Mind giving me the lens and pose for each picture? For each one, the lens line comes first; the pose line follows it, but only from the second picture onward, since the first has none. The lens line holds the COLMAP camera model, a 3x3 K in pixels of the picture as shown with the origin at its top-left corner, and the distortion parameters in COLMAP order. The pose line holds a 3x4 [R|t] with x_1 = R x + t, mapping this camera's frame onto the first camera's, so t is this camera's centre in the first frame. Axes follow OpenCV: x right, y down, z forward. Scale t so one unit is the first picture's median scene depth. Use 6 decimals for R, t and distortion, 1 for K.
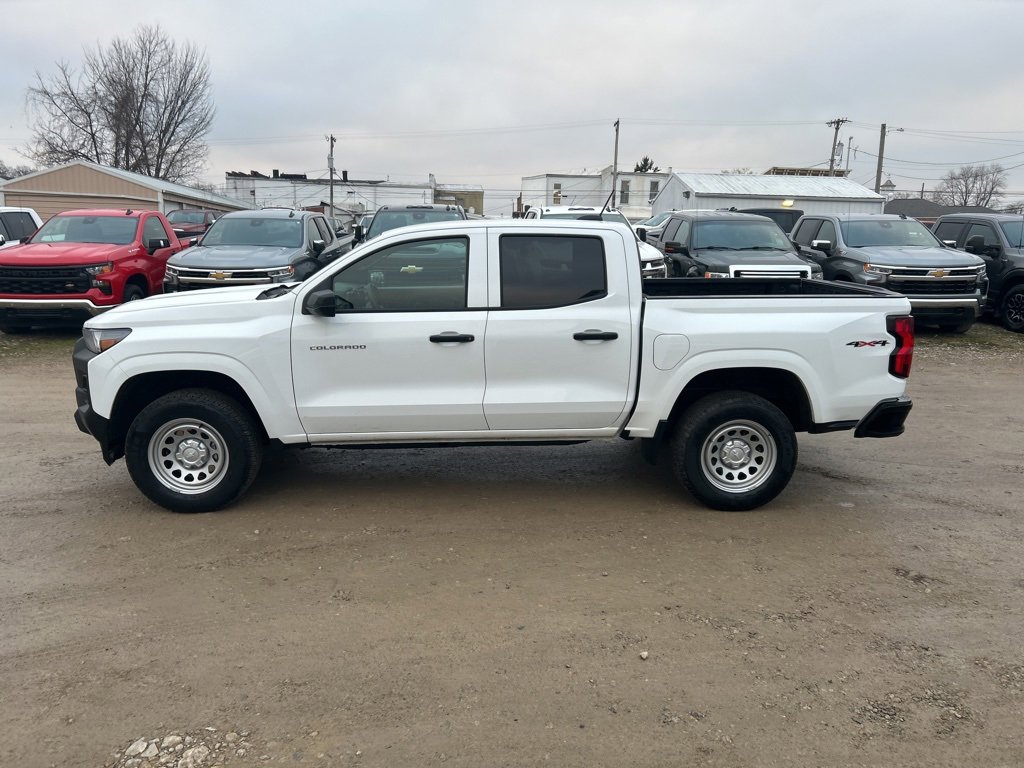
lens RADIAL K [[766.6, 0, 509.7], [0, 766.6, 377.2], [0, 0, 1]] dist [0.058098, -0.059300]
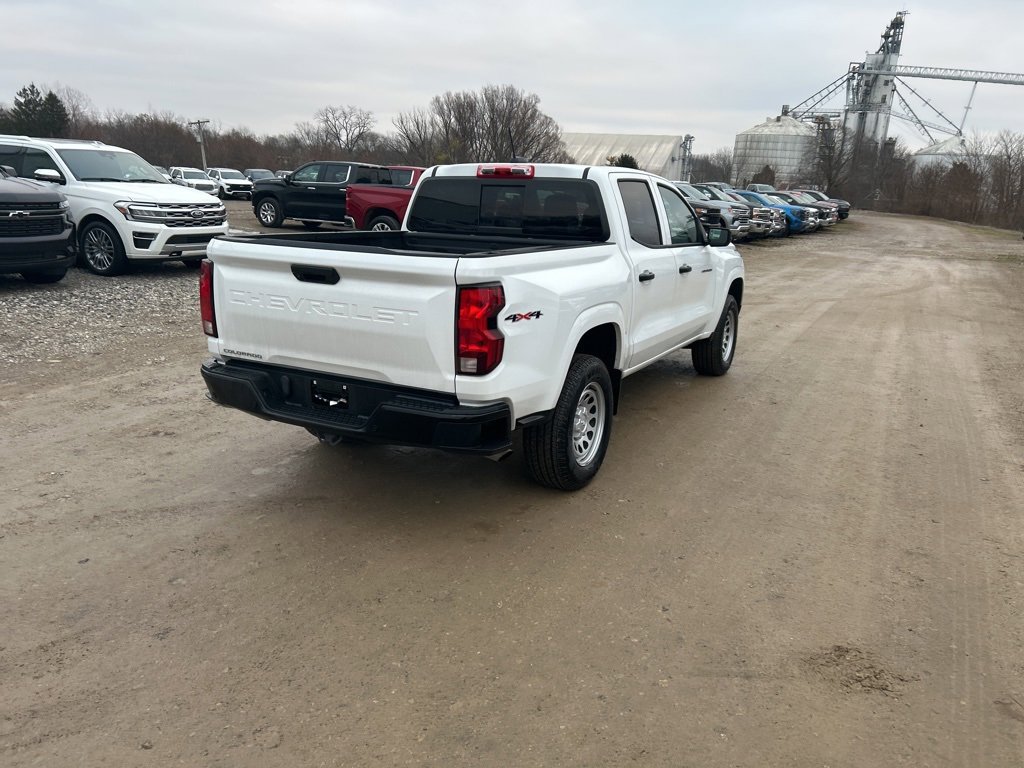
lens RADIAL K [[766.6, 0, 510.4], [0, 766.6, 387.8], [0, 0, 1]] dist [0.058098, -0.059300]
pose [[-0.510683, 0.186882, -0.839213, 1.073301], [-0.202601, 0.922446, 0.328705, -0.291213], [0.835557, 0.337889, -0.433215, 1.682081]]
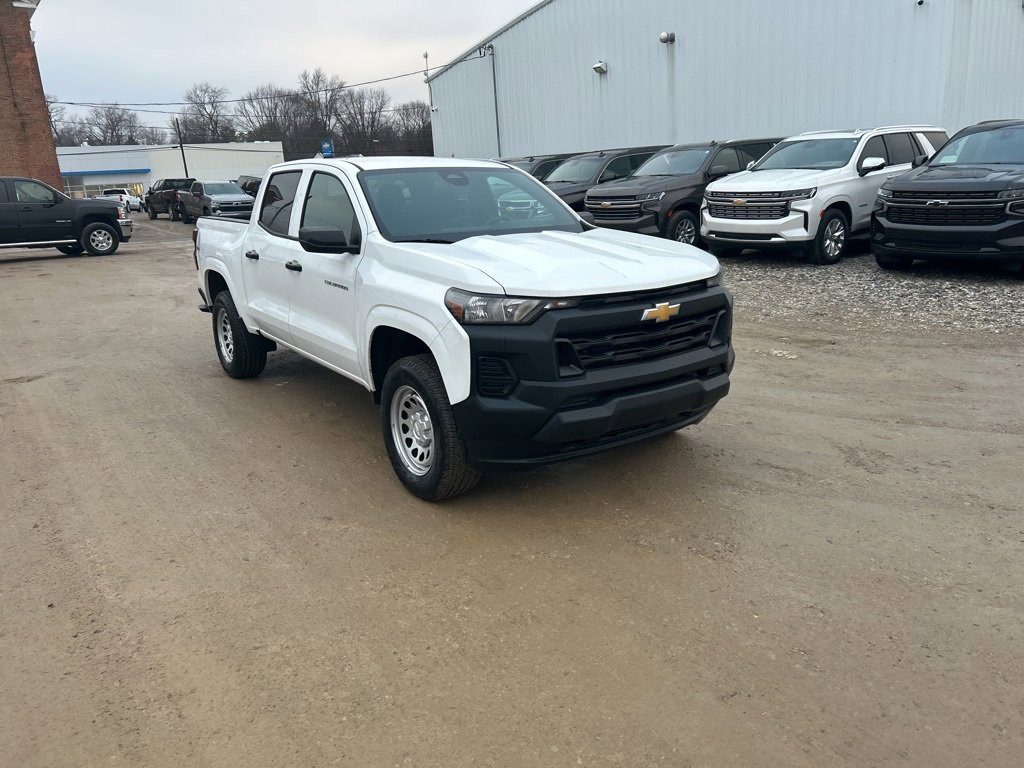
lens RADIAL K [[766.6, 0, 507.0], [0, 766.6, 382.0], [0, 0, 1]] dist [0.058098, -0.059300]
pose [[-0.531902, -0.210998, 0.820098, -1.153761], [0.188933, 0.914478, 0.357819, -0.303374], [-0.825461, 0.345268, -0.446548, 1.618380]]
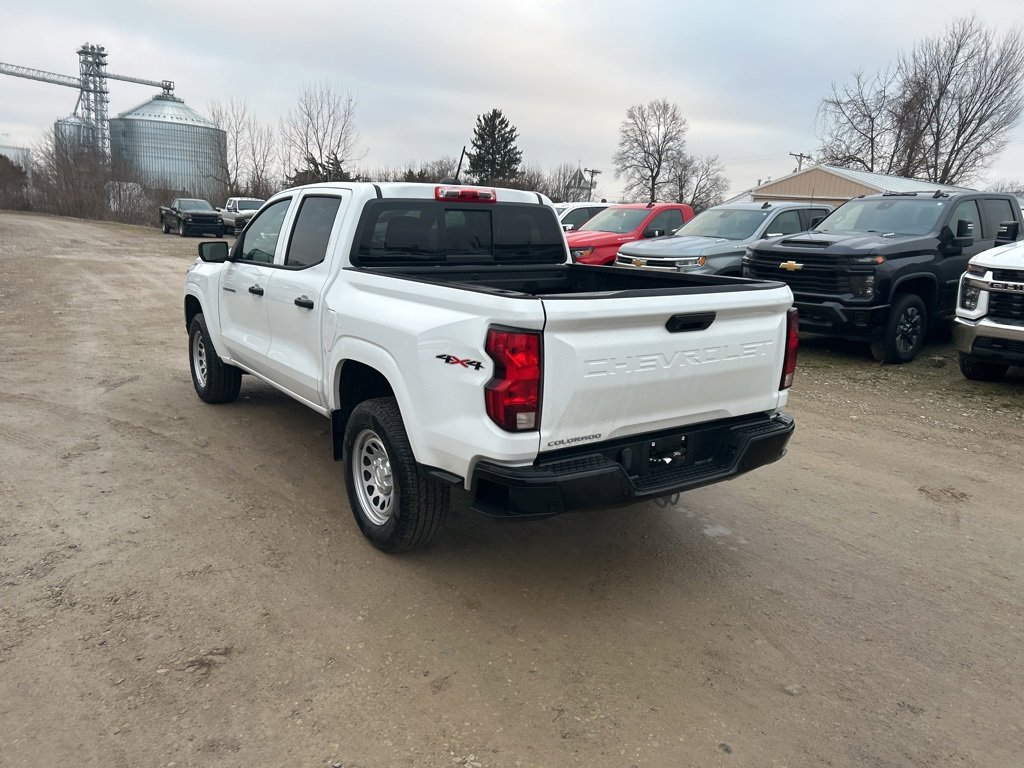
lens RADIAL K [[766.6, 0, 508.9], [0, 766.6, 390.4], [0, 0, 1]] dist [0.058098, -0.059300]
pose [[0.525768, 0.194640, -0.828060, 1.012456], [-0.189639, 0.975790, 0.108955, -0.096818], [0.829220, 0.099747, 0.549950, 0.680487]]
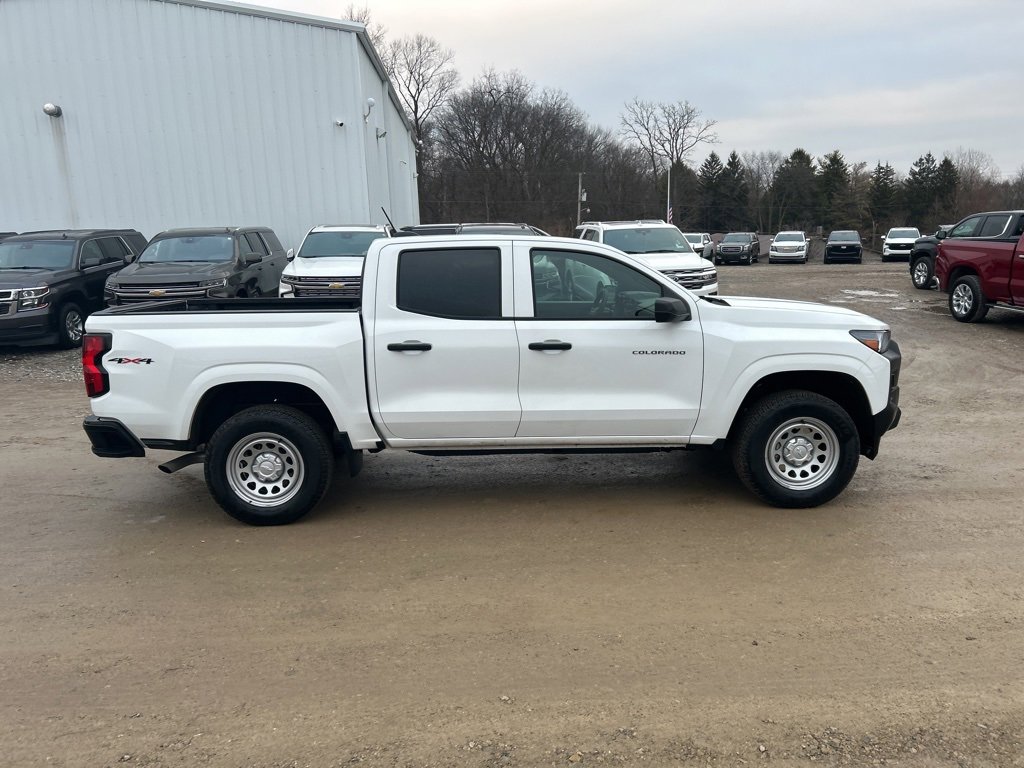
lens RADIAL K [[766.6, 0, 510.7], [0, 766.6, 389.2], [0, 0, 1]] dist [0.058098, -0.059300]
pose [[-0.999887, 0.009458, 0.011667, -0.049788], [0.013094, 0.929445, 0.368729, -0.439774], [-0.007356, 0.368840, -0.929464, 2.278438]]
